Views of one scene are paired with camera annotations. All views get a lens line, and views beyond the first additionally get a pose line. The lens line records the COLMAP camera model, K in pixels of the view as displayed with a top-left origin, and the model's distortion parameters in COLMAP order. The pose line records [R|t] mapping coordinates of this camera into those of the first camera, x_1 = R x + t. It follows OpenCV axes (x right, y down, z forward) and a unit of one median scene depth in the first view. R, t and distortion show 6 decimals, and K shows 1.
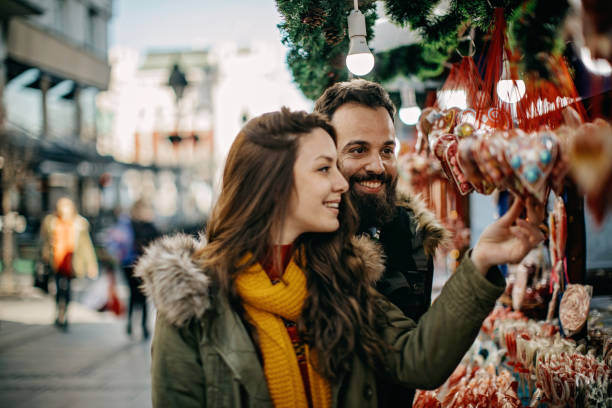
lens RADIAL K [[917.1, 0, 306.0], [0, 917.1, 204.0], [0, 0, 1]] dist [-0.236355, 0.536251]
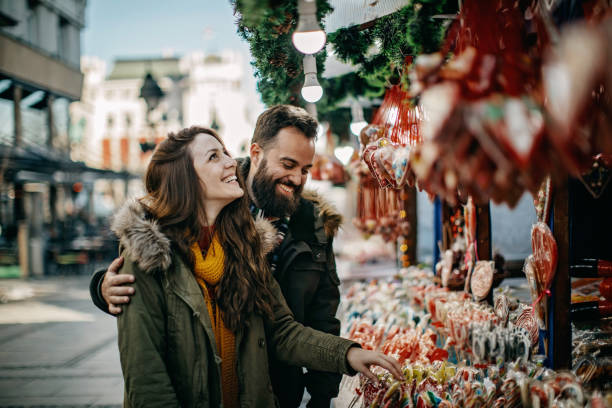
lens RADIAL K [[917.1, 0, 306.0], [0, 917.1, 204.0], [0, 0, 1]] dist [-0.236355, 0.536251]
pose [[0.999415, -0.004184, 0.033956, 0.002716], [0.004468, 0.999956, -0.008281, 0.016340], [-0.033919, 0.008427, 0.999389, -0.273817]]
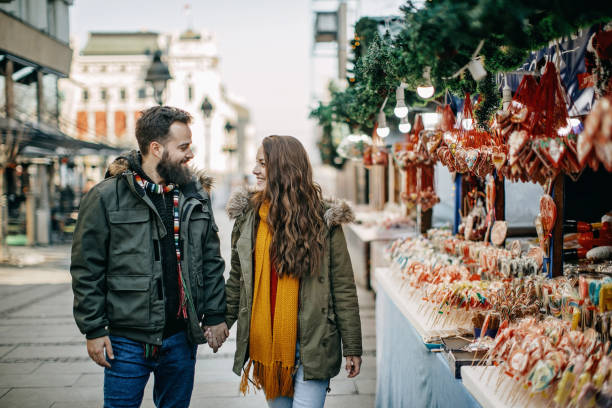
lens RADIAL K [[912.2, 0, 306.0], [0, 912.2, 204.0], [0, 0, 1]] dist [0.015671, 0.055422]
pose [[0.997401, 0.014382, 0.070603, -0.242713], [-0.015518, 0.999758, 0.015569, 0.026404], [-0.070362, -0.016625, 0.997383, -0.883565]]
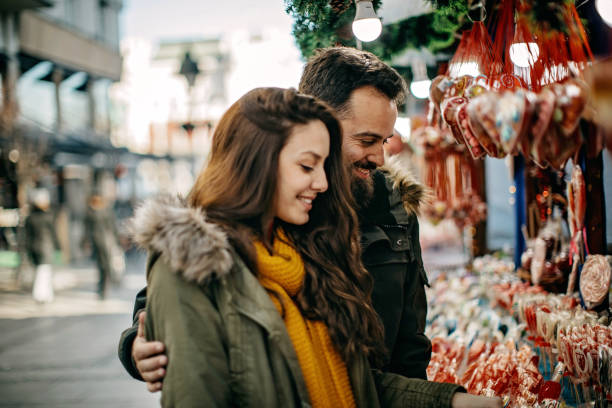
lens RADIAL K [[917.1, 0, 306.0], [0, 917.1, 204.0], [0, 0, 1]] dist [-0.236355, 0.536251]
pose [[0.999512, -0.025356, -0.018256, 0.005959], [0.025614, 0.999573, 0.014066, 0.012121], [0.017892, -0.014527, 0.999734, 0.025590]]
